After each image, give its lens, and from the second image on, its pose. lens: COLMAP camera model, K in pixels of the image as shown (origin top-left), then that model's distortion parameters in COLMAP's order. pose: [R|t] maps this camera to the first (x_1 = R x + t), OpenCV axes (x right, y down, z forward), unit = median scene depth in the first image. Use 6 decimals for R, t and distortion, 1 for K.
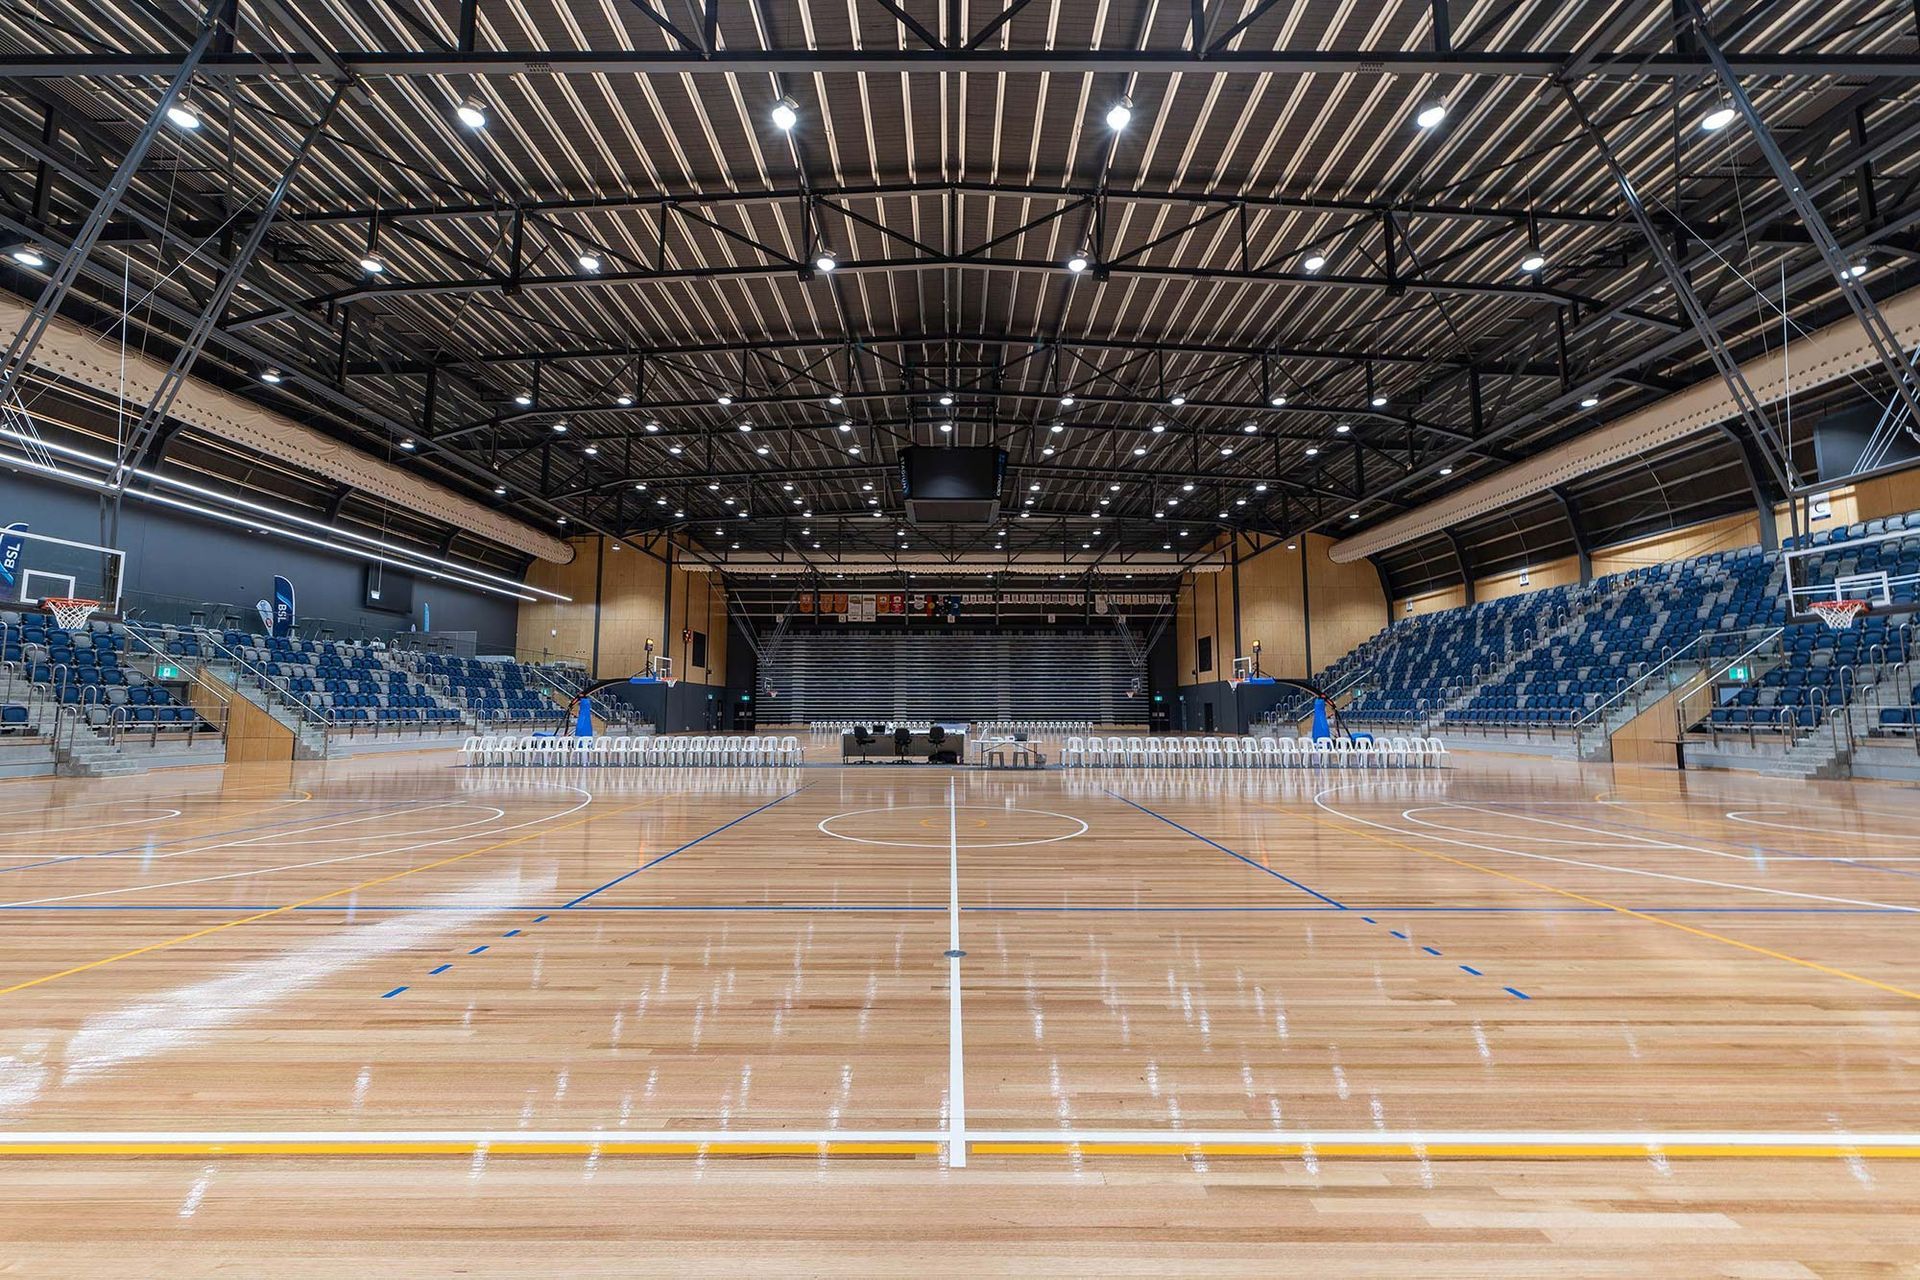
lens RADIAL K [[743.2, 0, 950.3], [0, 743.2, 642.5], [0, 0, 1]] dist [-0.002117, -0.000152]
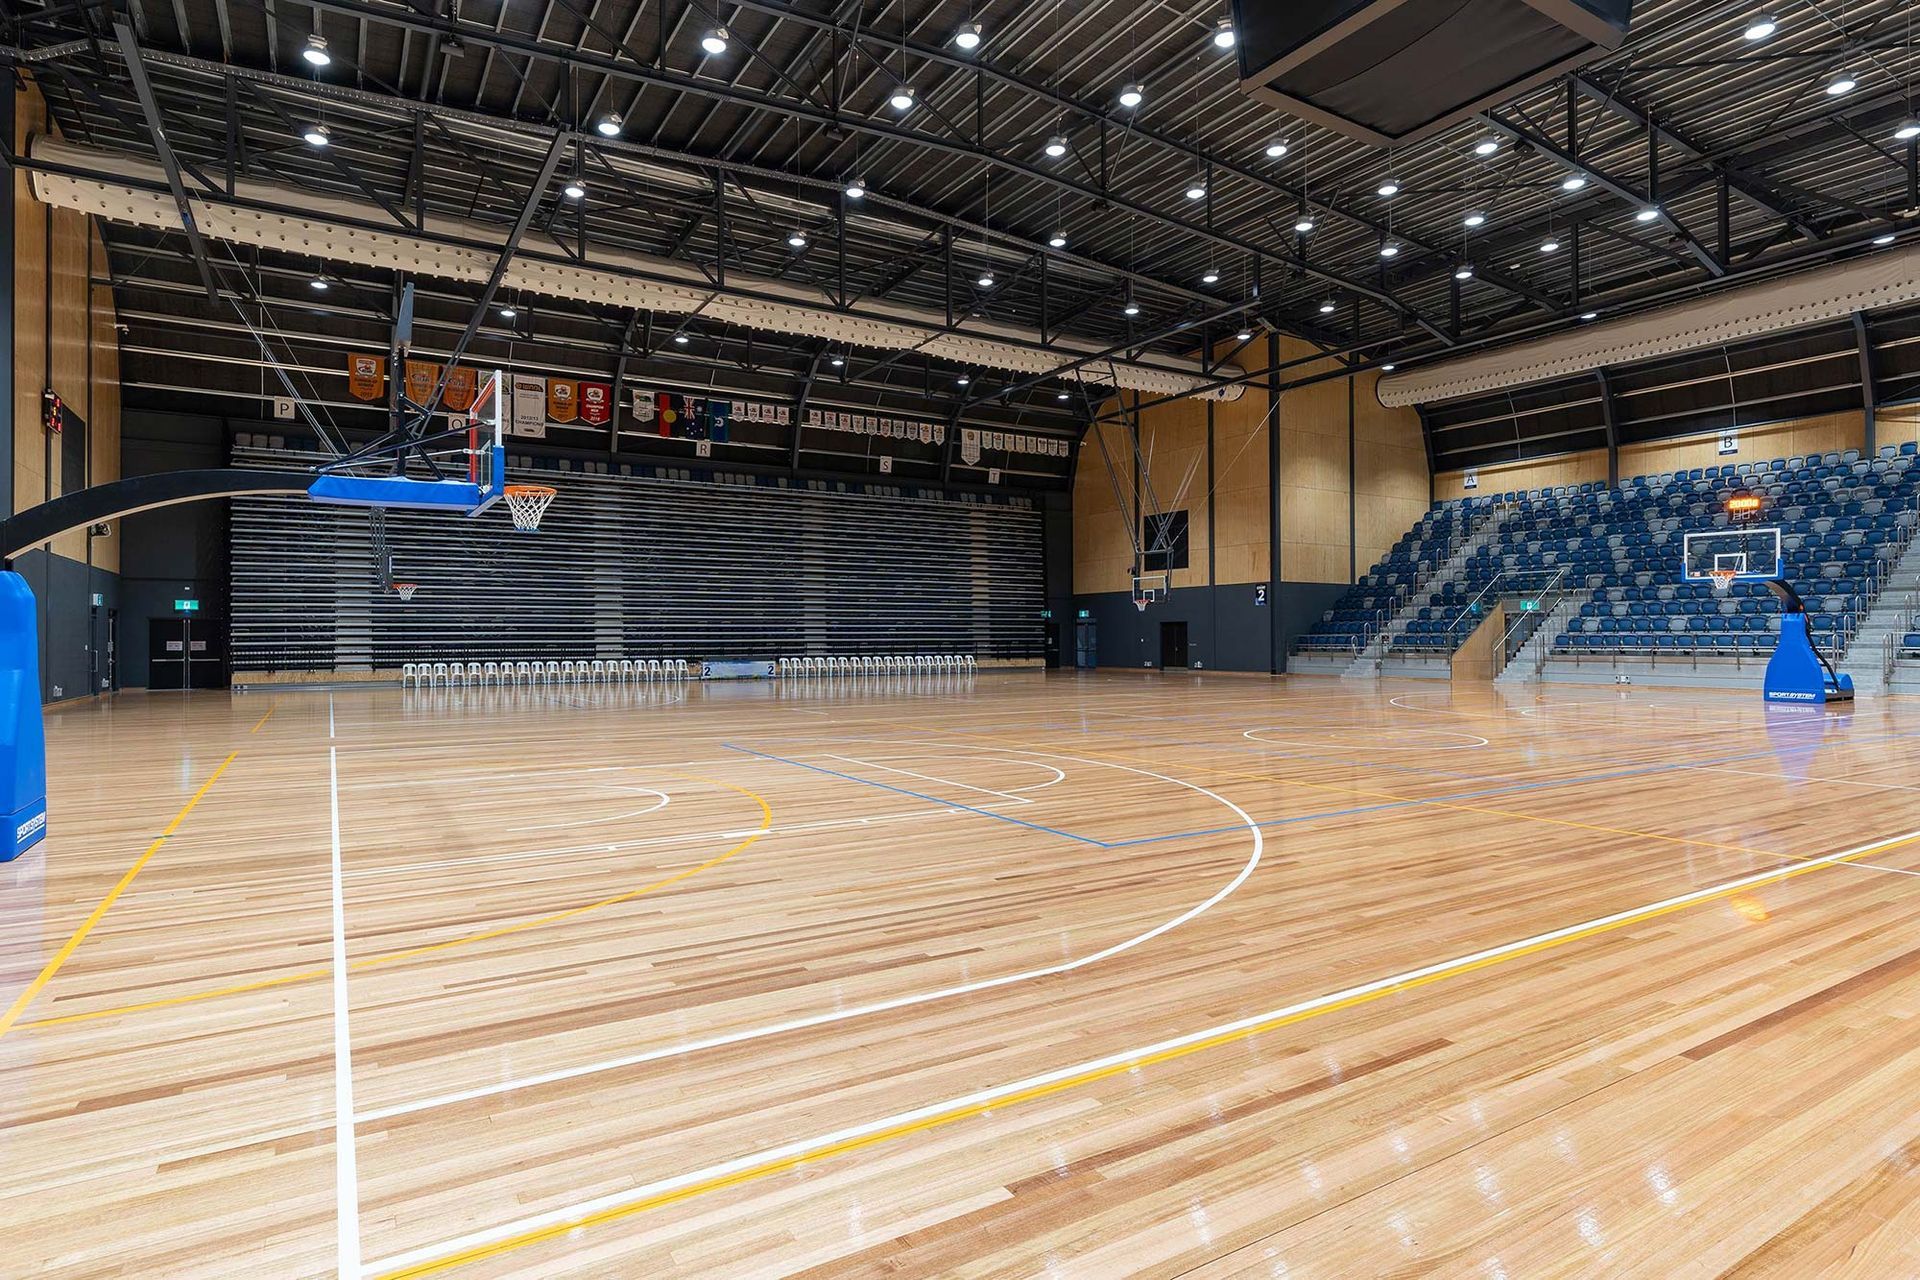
lens RADIAL K [[1022.7, 0, 951.3], [0, 1022.7, 627.3], [0, 0, 1]] dist [0.003221, 0.000675]
pose [[0.852589, 0.000696, 0.522582, -0.221339], [-0.044887, 0.996401, 0.071905, 0.031000], [-0.520651, -0.084763, 0.849551, 0.349213]]
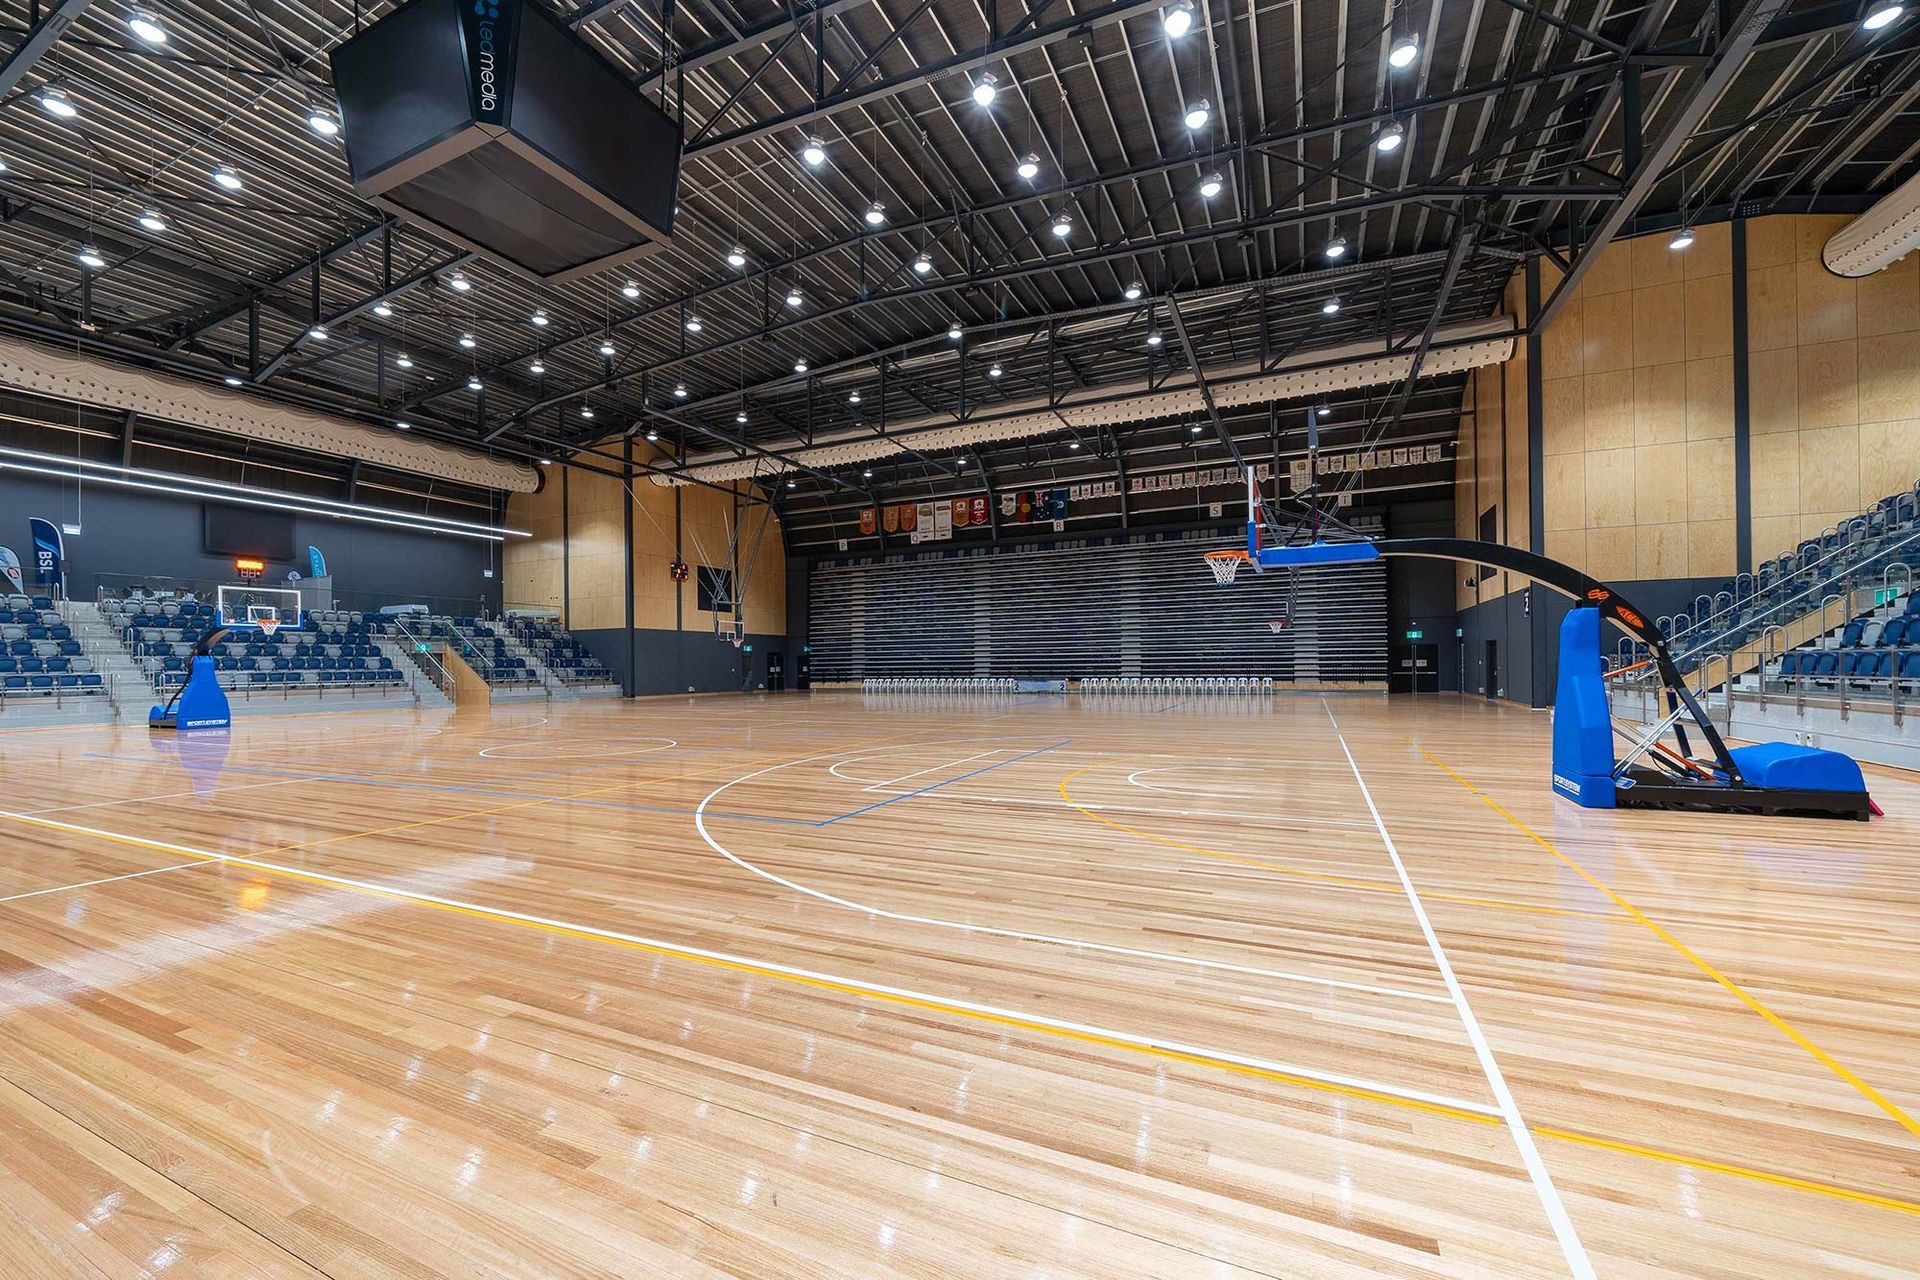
lens RADIAL K [[754.4, 0, 950.4], [0, 754.4, 662.4], [0, 0, 1]] dist [-0.001705, -0.000314]
pose [[0.905560, -0.013323, -0.424010, 0.210095], [0.053190, 0.995185, 0.082330, 0.031536], [0.420871, -0.097108, 0.901908, 0.346603]]
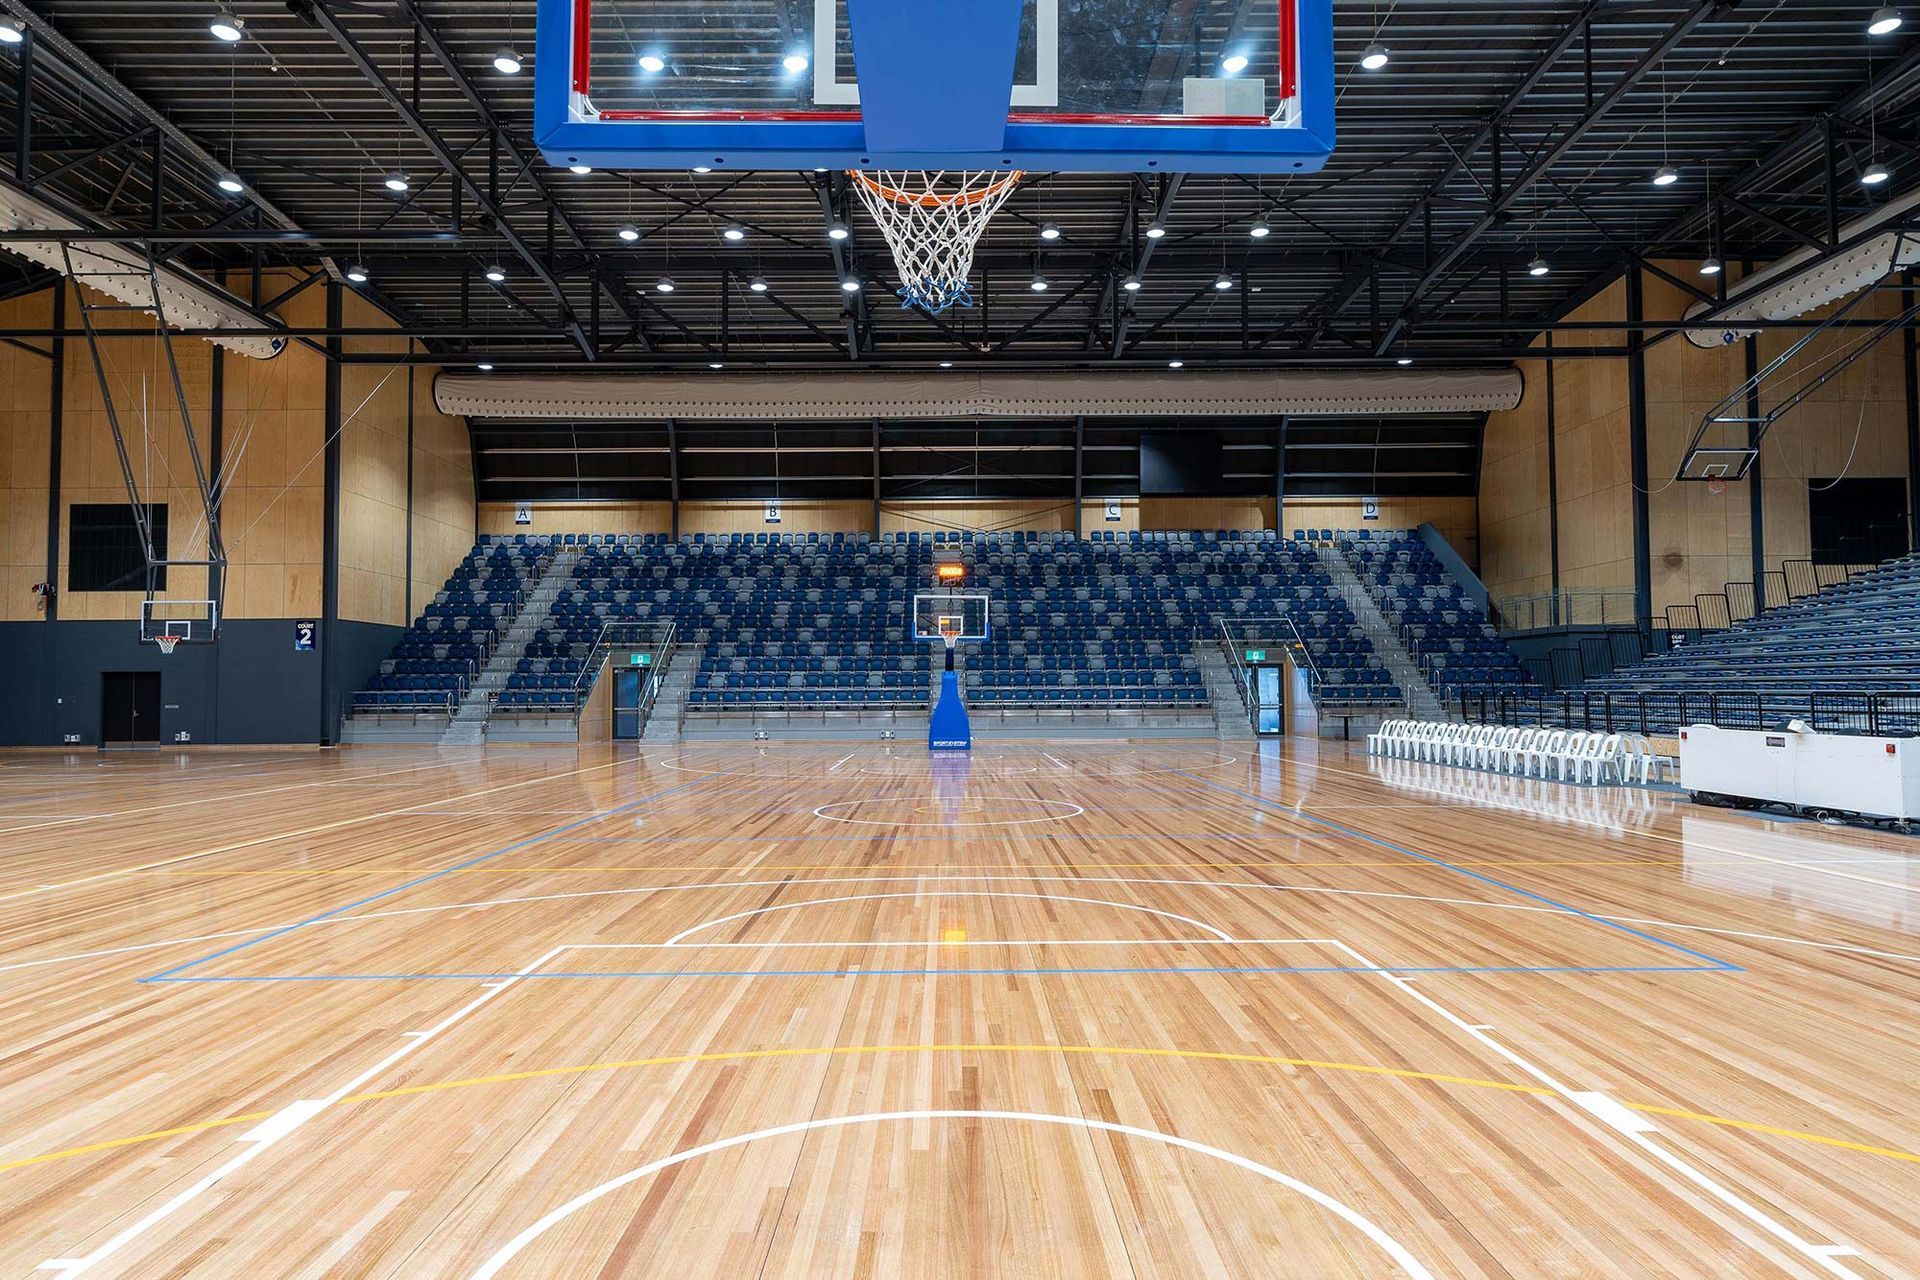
lens RADIAL K [[1150.2, 0, 950.9], [0, 1150.2, 643.4], [0, 0, 1]] dist [0.001034, 0.000009]
pose [[-0.004539, 0.038420, 0.999251, -0.242382], [-0.089041, 0.995277, -0.038672, 0.046729], [-0.996018, -0.089150, -0.001096, 0.515871]]
